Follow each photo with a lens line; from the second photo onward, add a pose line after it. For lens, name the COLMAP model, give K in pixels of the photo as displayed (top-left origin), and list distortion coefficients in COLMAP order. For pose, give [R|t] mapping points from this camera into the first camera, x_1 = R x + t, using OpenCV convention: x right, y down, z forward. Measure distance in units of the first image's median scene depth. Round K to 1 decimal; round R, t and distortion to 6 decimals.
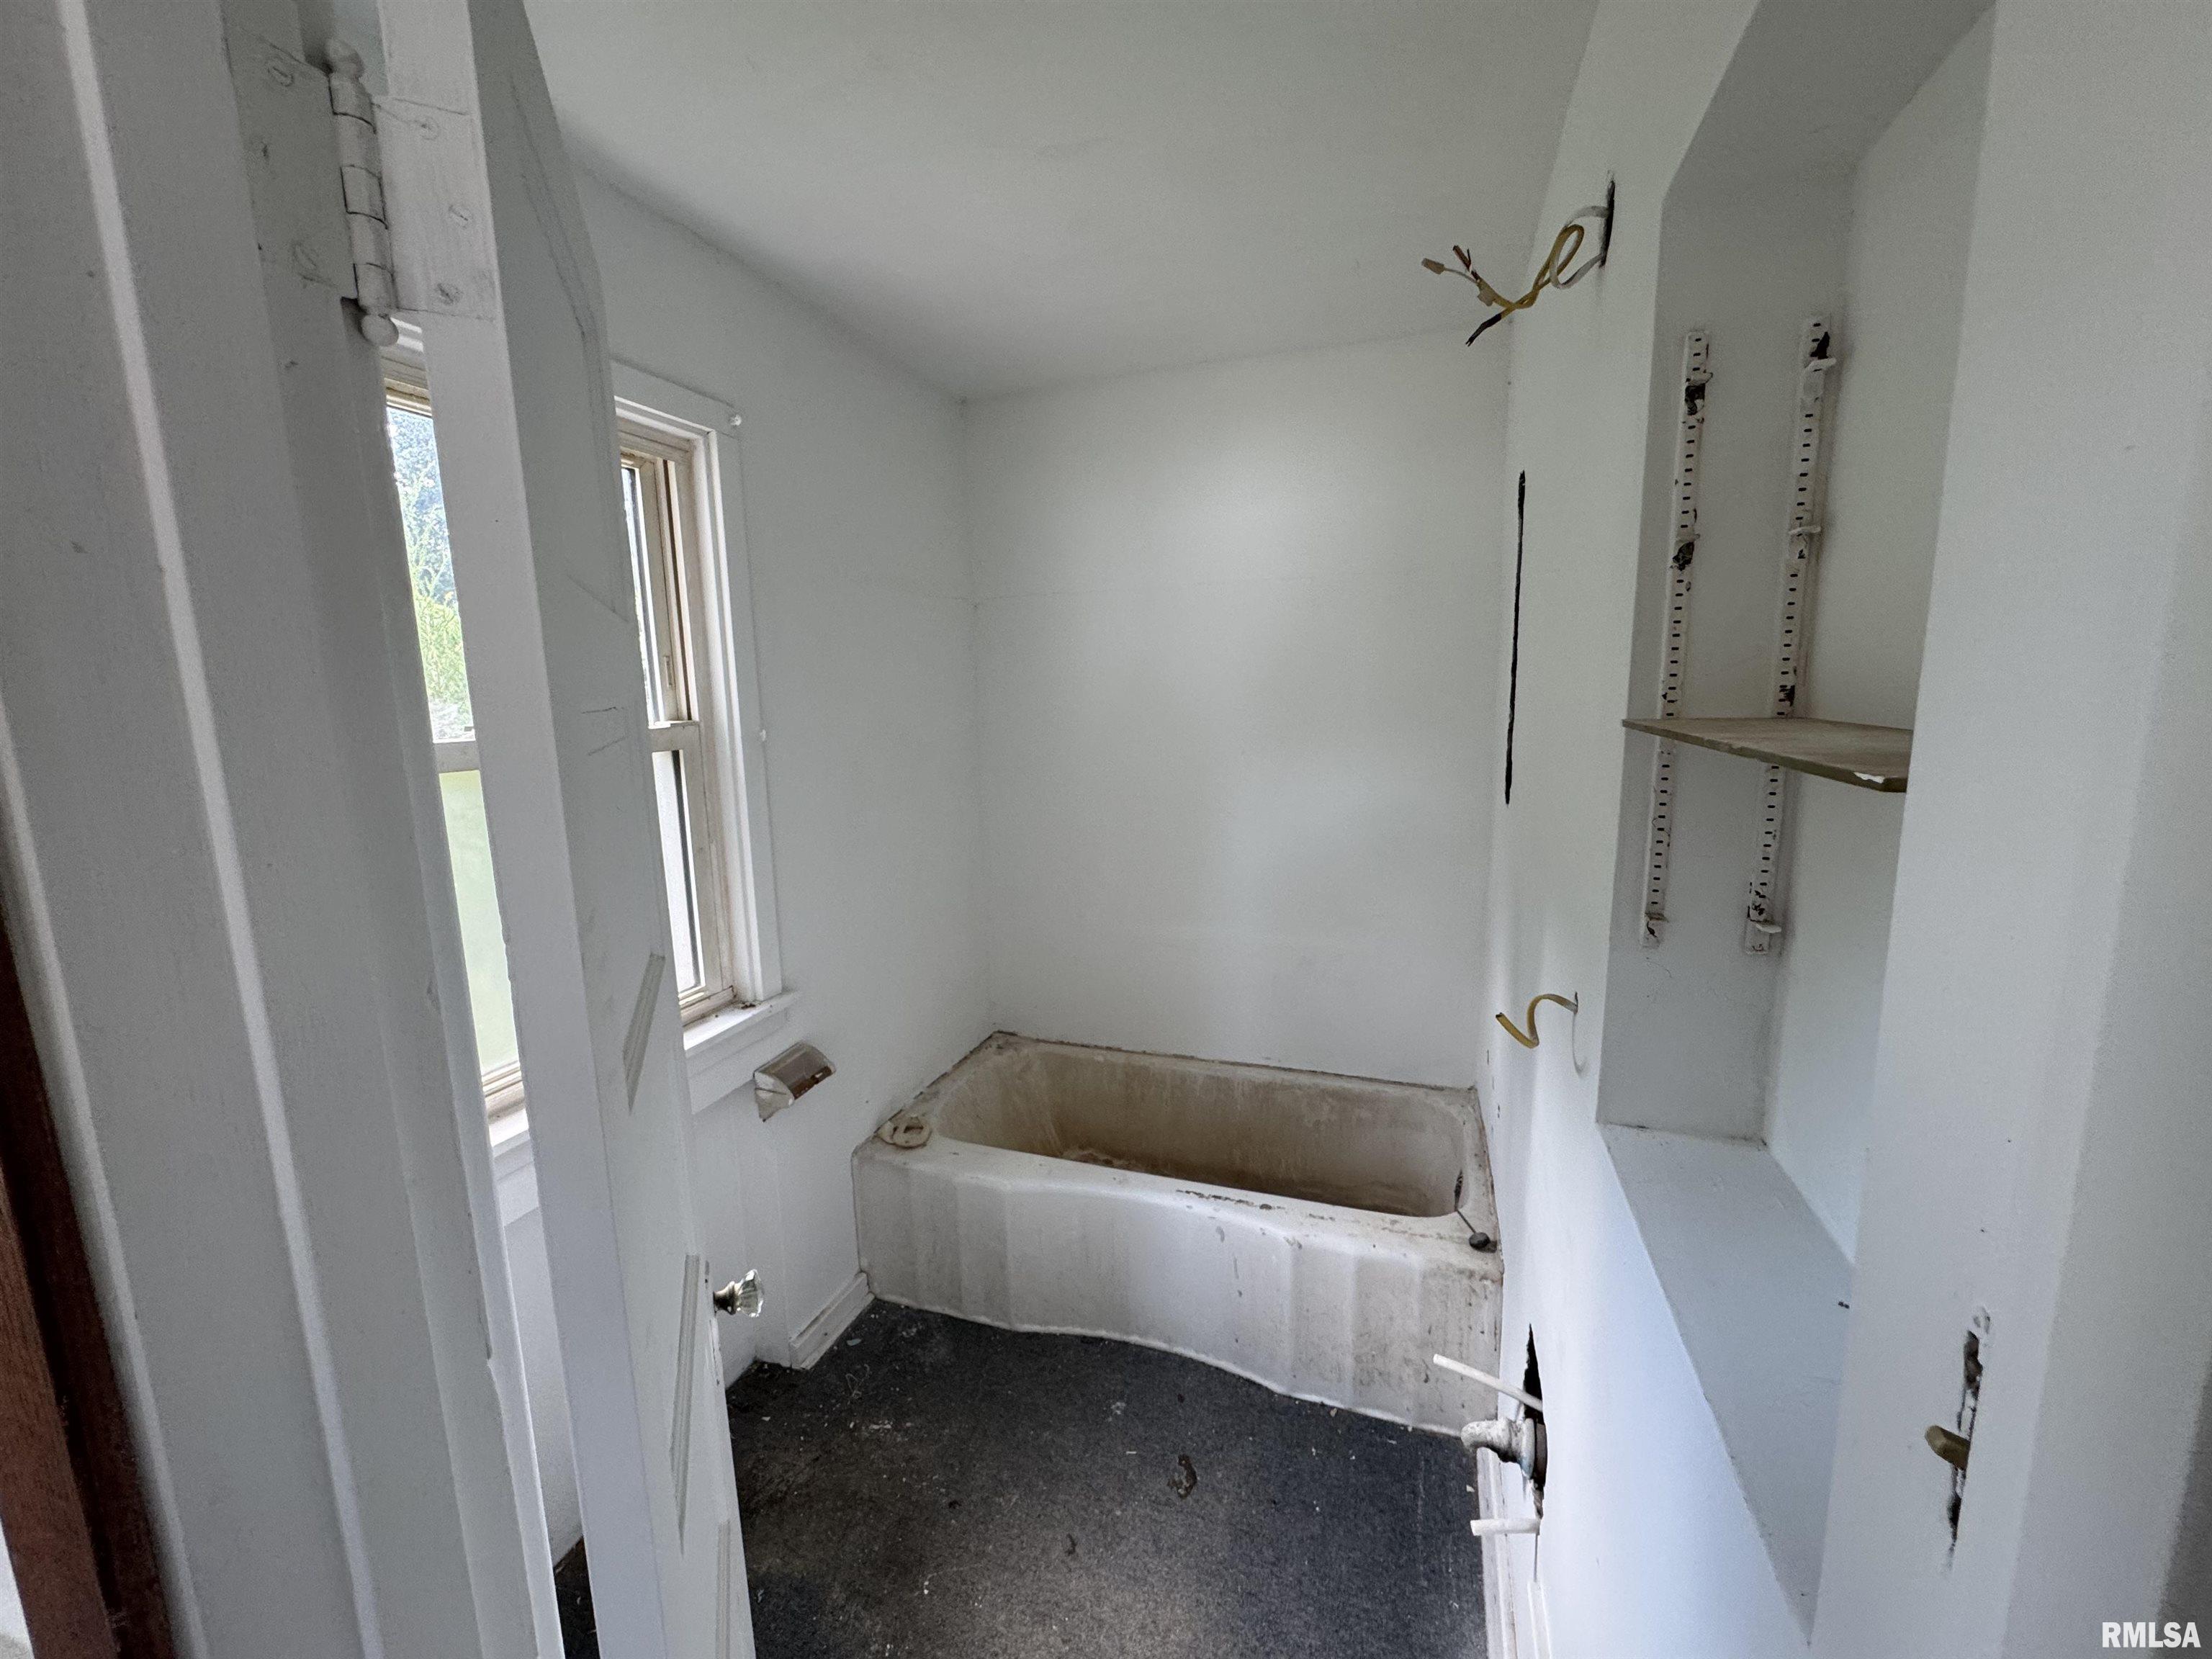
lens RADIAL K [[879.2, 0, 1108.1], [0, 879.2, 828.6], [0, 0, 1]] dist [-0.001479, 0.000138]
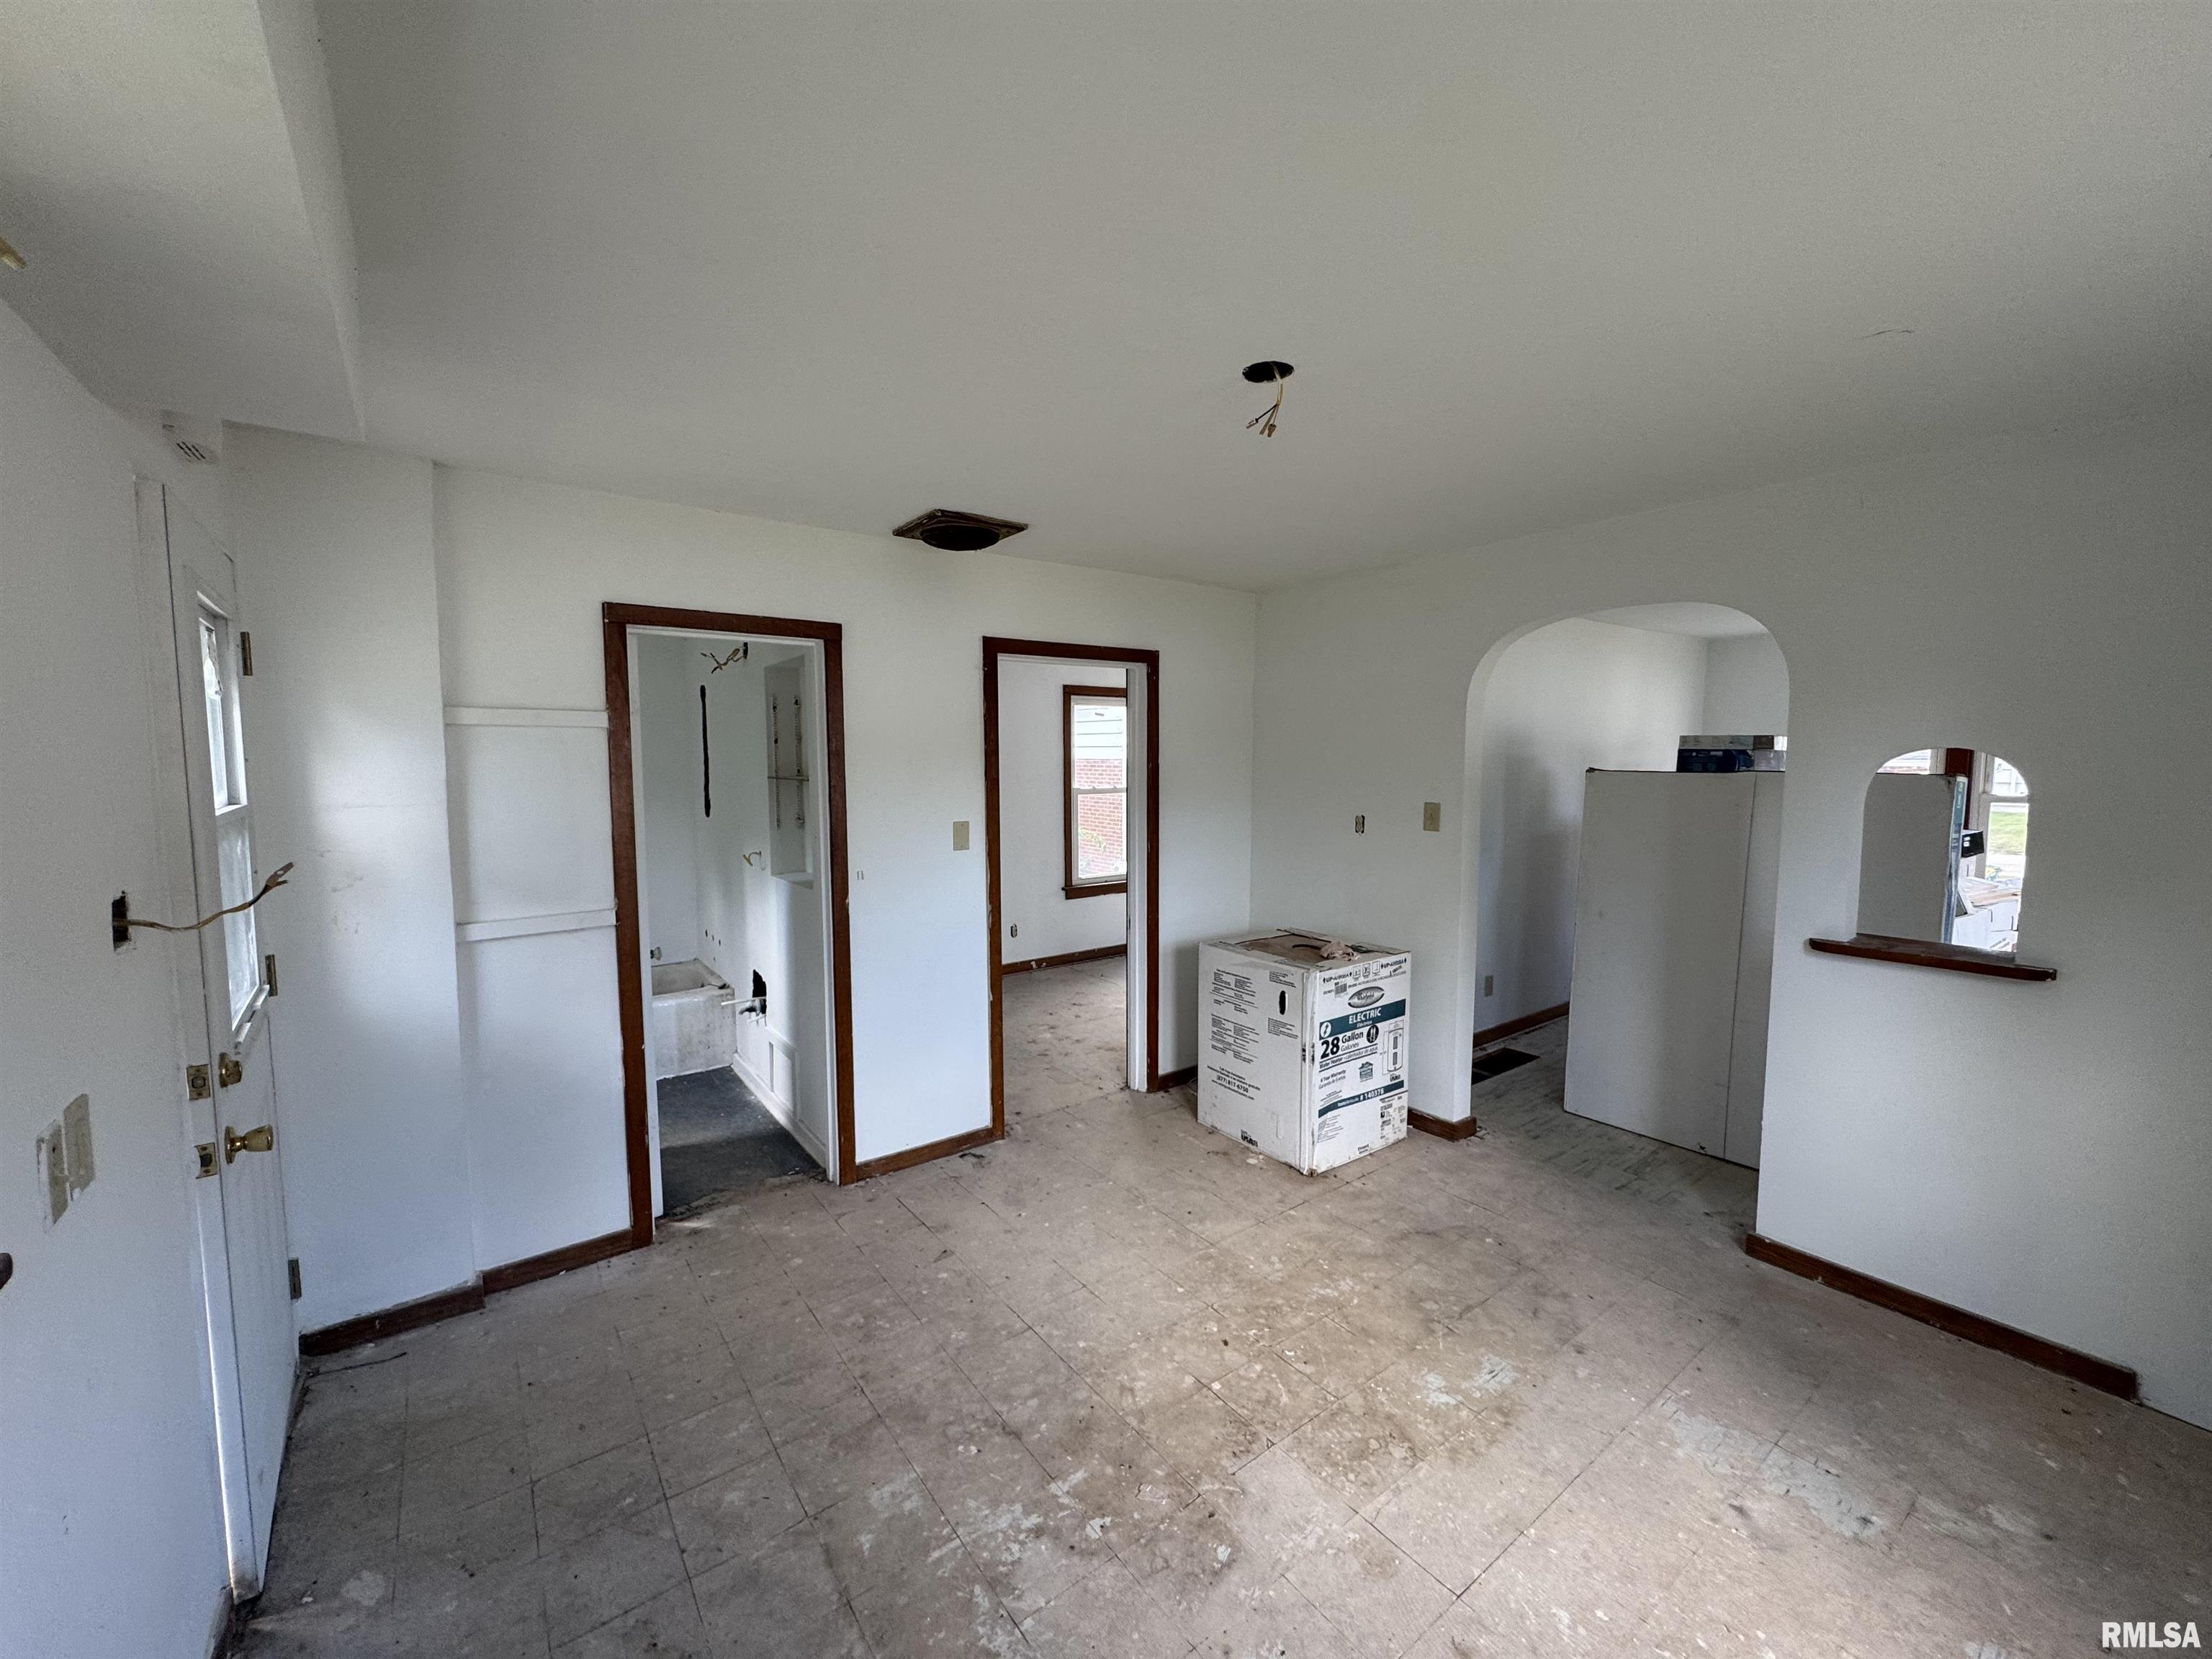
lens RADIAL K [[879.2, 0, 1106.7], [0, 879.2, 832.6], [0, 0, 1]] dist [-0.001479, 0.000138]
pose [[0.552626, -0.048227, 0.832033, -1.219186], [0.125519, 0.991753, -0.025884, 0.272989], [-0.823923, 0.118740, 0.554122, -1.588884]]
